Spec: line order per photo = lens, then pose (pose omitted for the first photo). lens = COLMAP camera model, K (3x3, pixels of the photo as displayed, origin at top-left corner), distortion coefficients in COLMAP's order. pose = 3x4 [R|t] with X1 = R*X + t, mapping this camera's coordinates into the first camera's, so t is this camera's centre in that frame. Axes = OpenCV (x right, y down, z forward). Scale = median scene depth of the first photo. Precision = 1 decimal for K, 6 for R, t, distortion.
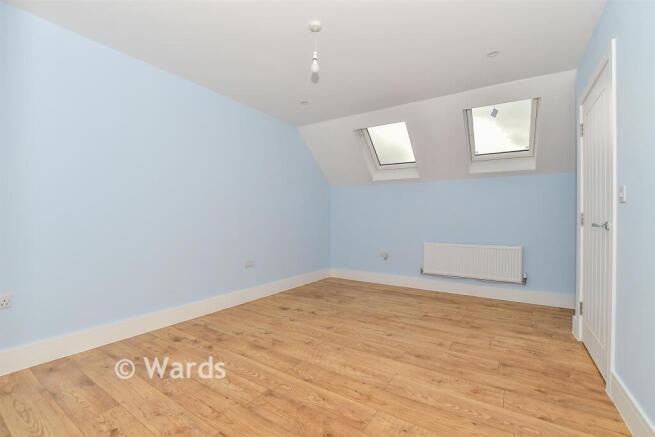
lens RADIAL K [[290.1, 0, 327.5], [0, 290.1, 218.5], [0, 0, 1]] dist [-0.002329, -0.000341]
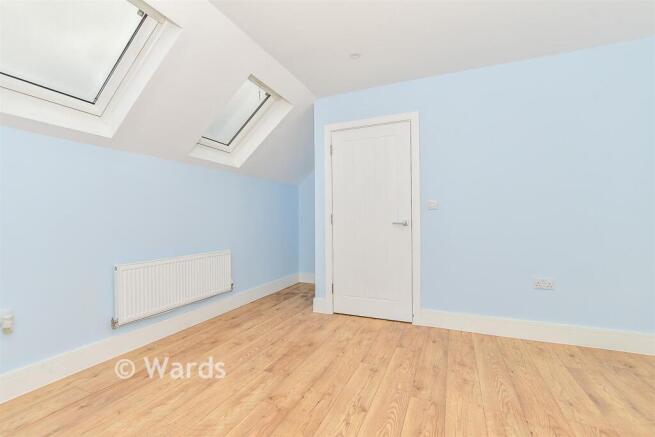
lens RADIAL K [[290.1, 0, 327.5], [0, 290.1, 218.5], [0, 0, 1]] dist [-0.002329, -0.000341]
pose [[-0.176303, -0.003350, 0.984330, -0.408132], [-0.007288, 0.999971, 0.002098, -0.007972], [-0.984309, -0.006804, -0.176322, 1.260425]]
